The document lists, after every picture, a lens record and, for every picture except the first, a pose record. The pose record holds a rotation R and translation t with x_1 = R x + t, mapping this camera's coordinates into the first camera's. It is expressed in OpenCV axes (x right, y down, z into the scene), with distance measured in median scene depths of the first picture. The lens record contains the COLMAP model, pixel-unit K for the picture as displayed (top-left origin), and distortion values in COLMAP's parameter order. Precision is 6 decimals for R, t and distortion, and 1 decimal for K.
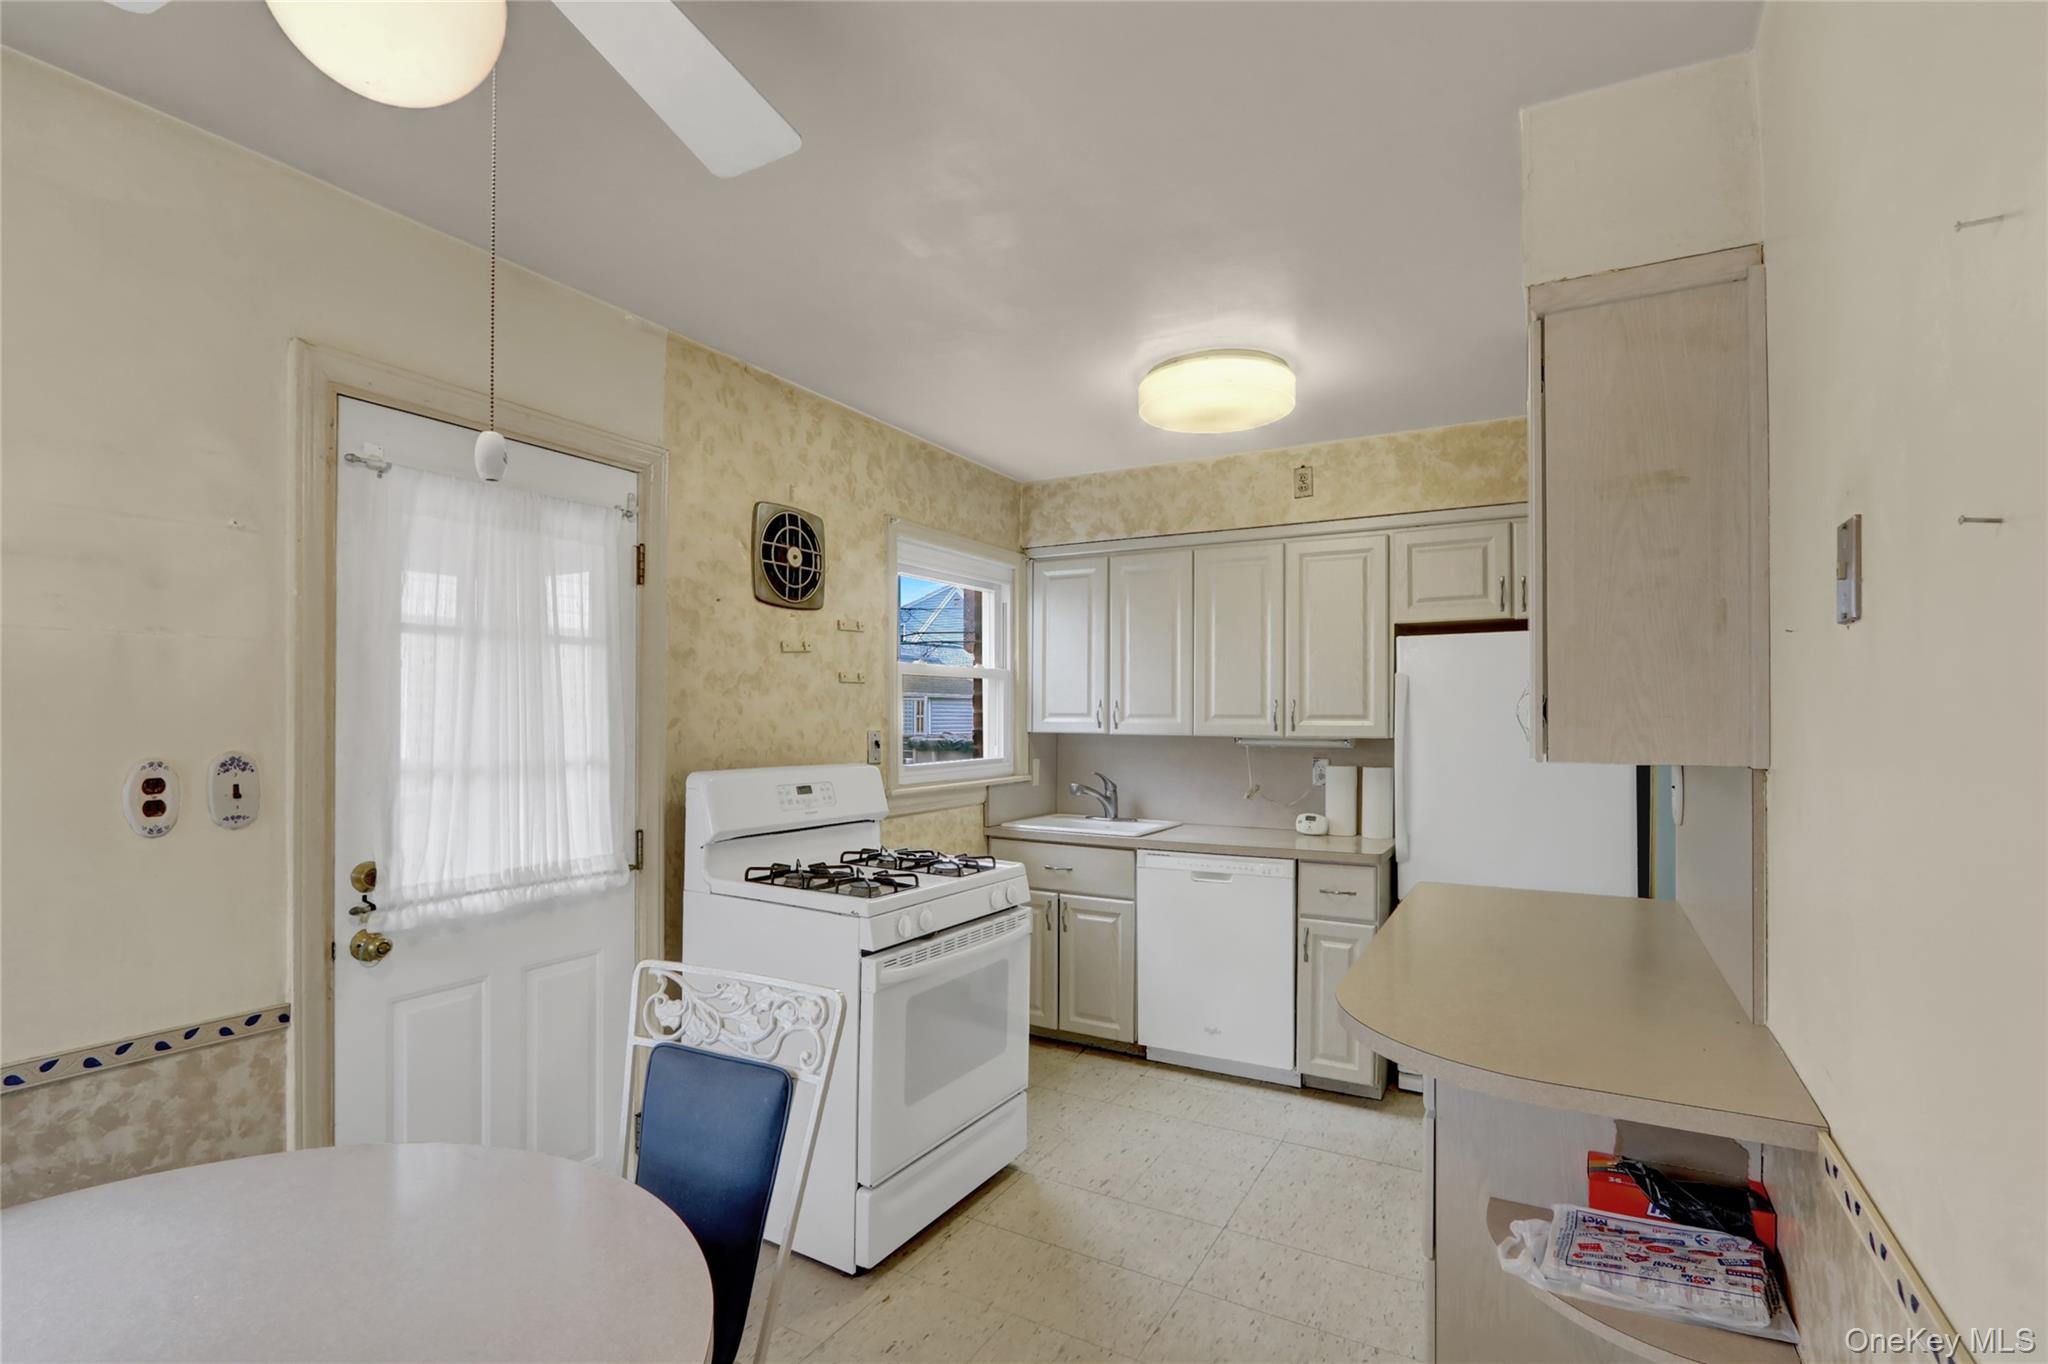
lens RADIAL K [[971.9, 0, 1011.0], [0, 971.9, 713.0], [0, 0, 1]] dist [-0.012576, 0.001062]
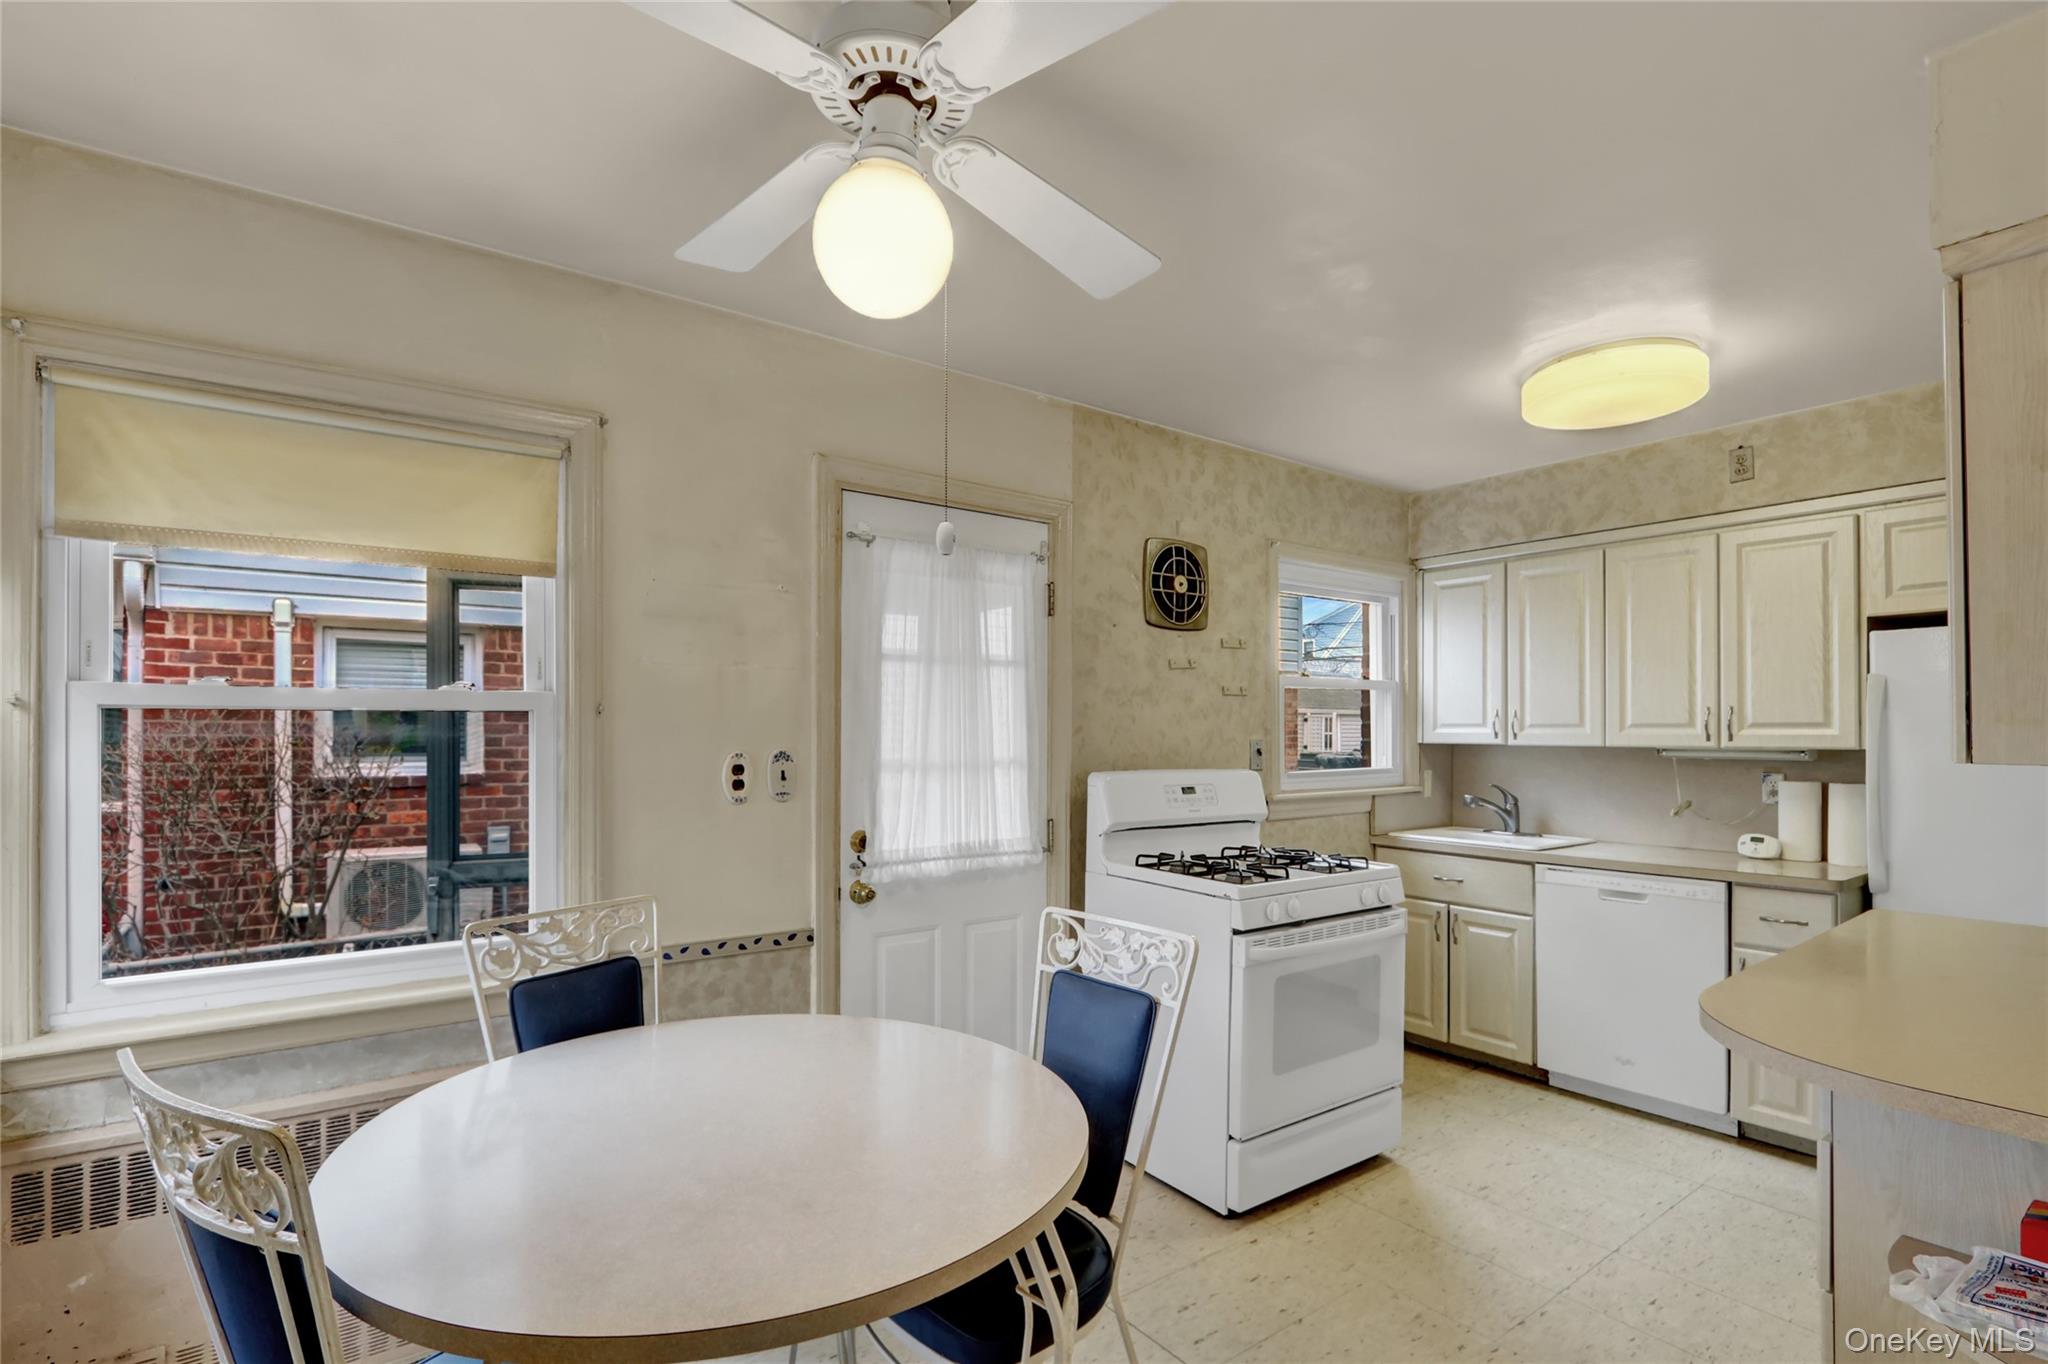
lens RADIAL K [[971.9, 0, 1011.0], [0, 971.9, 713.0], [0, 0, 1]] dist [-0.012576, 0.001062]
pose [[0.914172, -0.010070, -0.405201, 0.060374], [0.001930, 0.999788, -0.020494, 0.013054], [0.405321, 0.017953, 0.913998, -0.121922]]
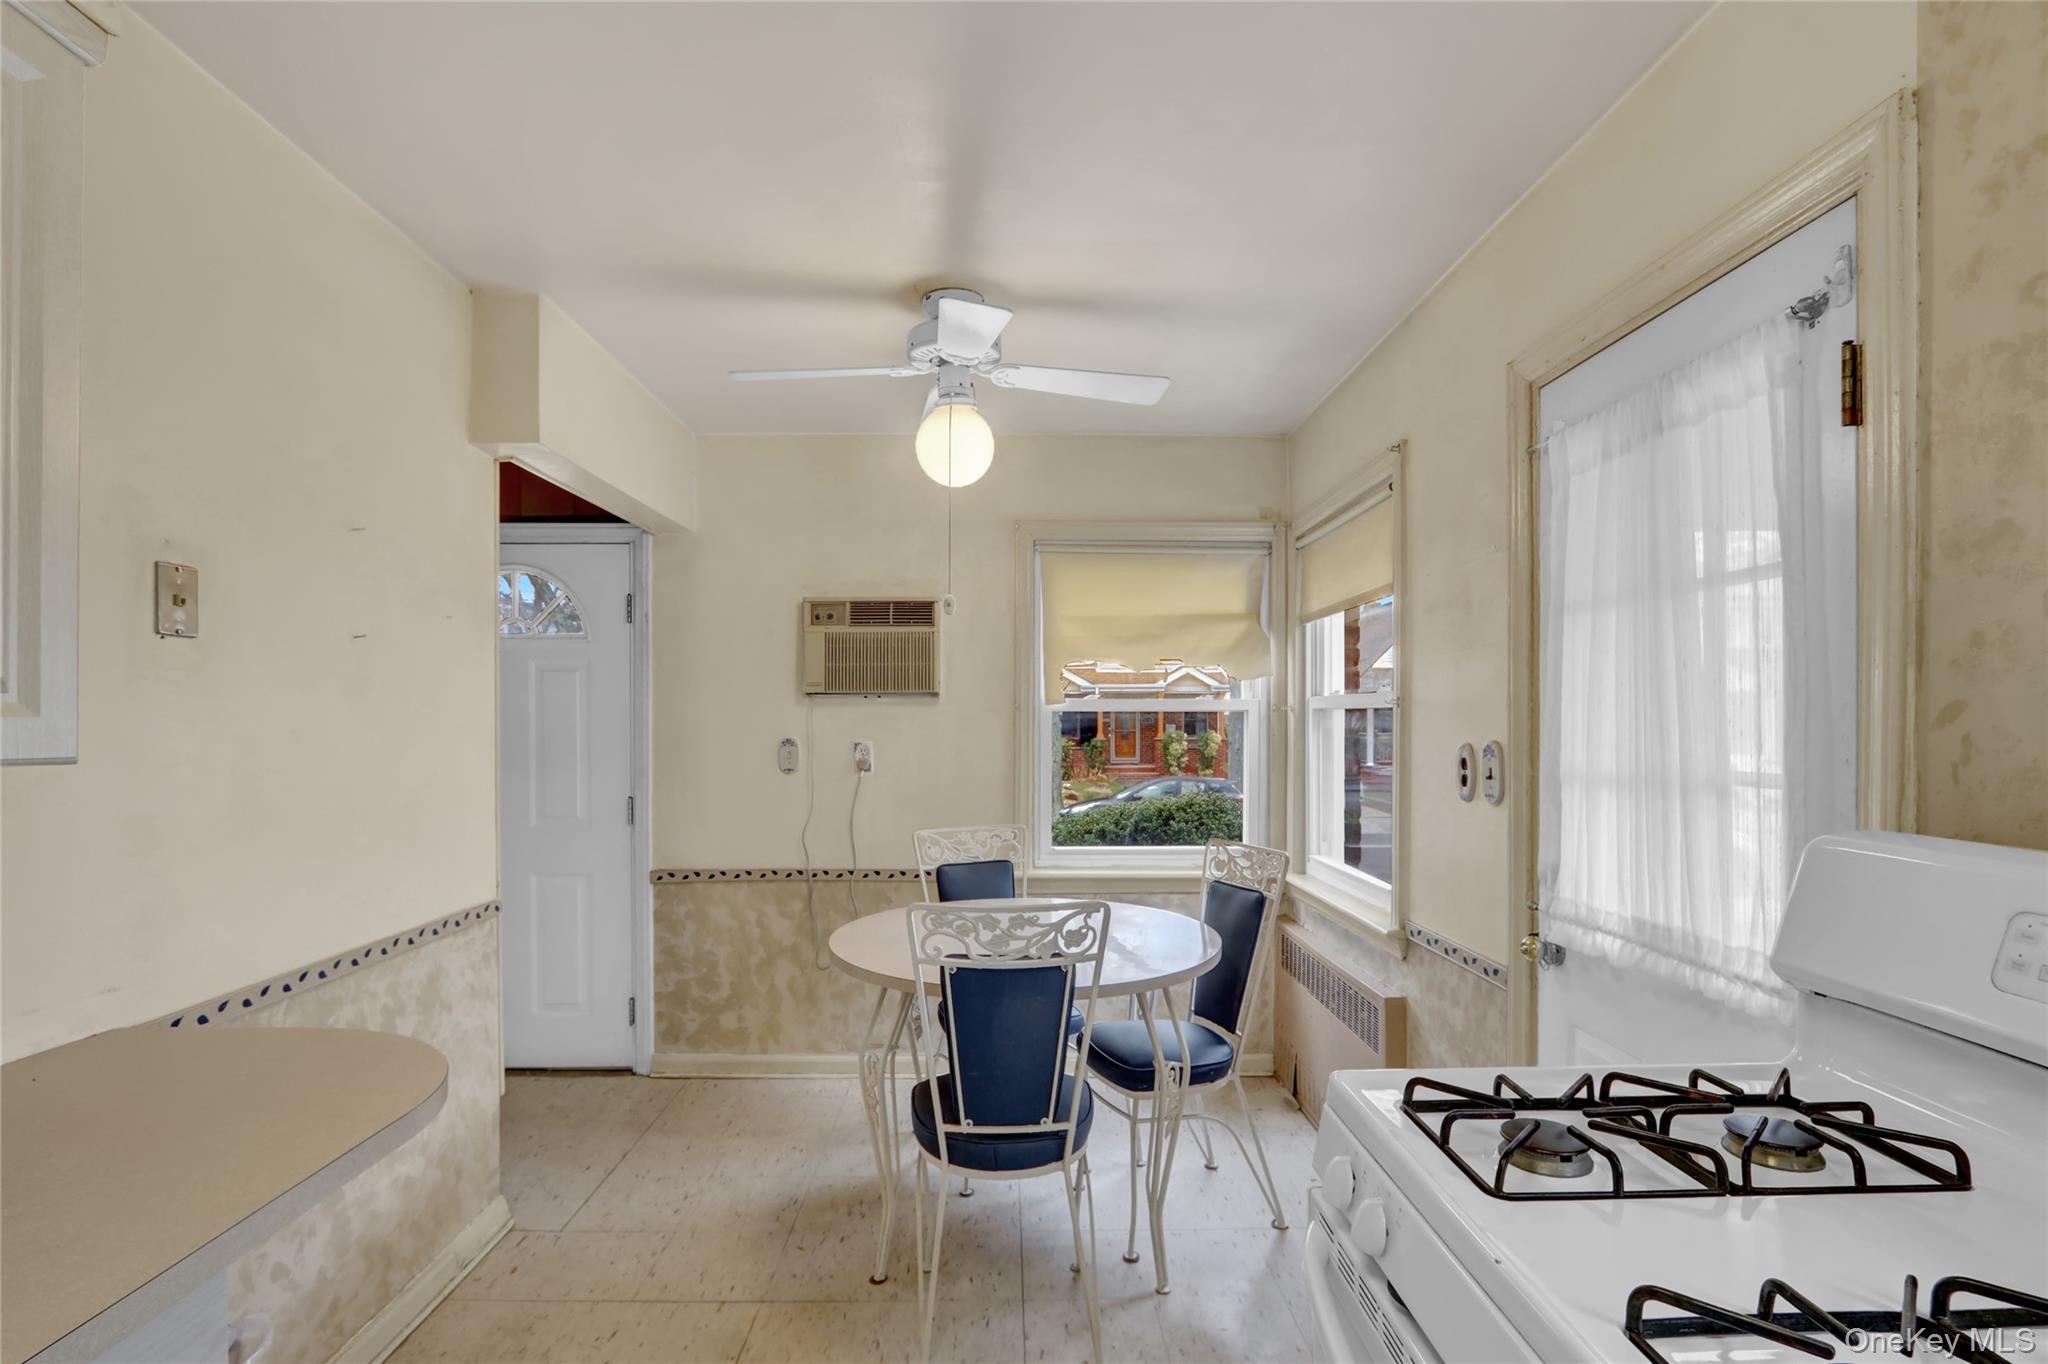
lens RADIAL K [[971.9, 0, 1011.0], [0, 971.9, 713.0], [0, 0, 1]] dist [-0.012576, 0.001062]
pose [[-0.855577, -0.006451, -0.517635, 0.221306], [-0.000689, 0.999936, -0.011322, 0.013493], [0.517675, -0.009330, -0.855527, 1.171176]]
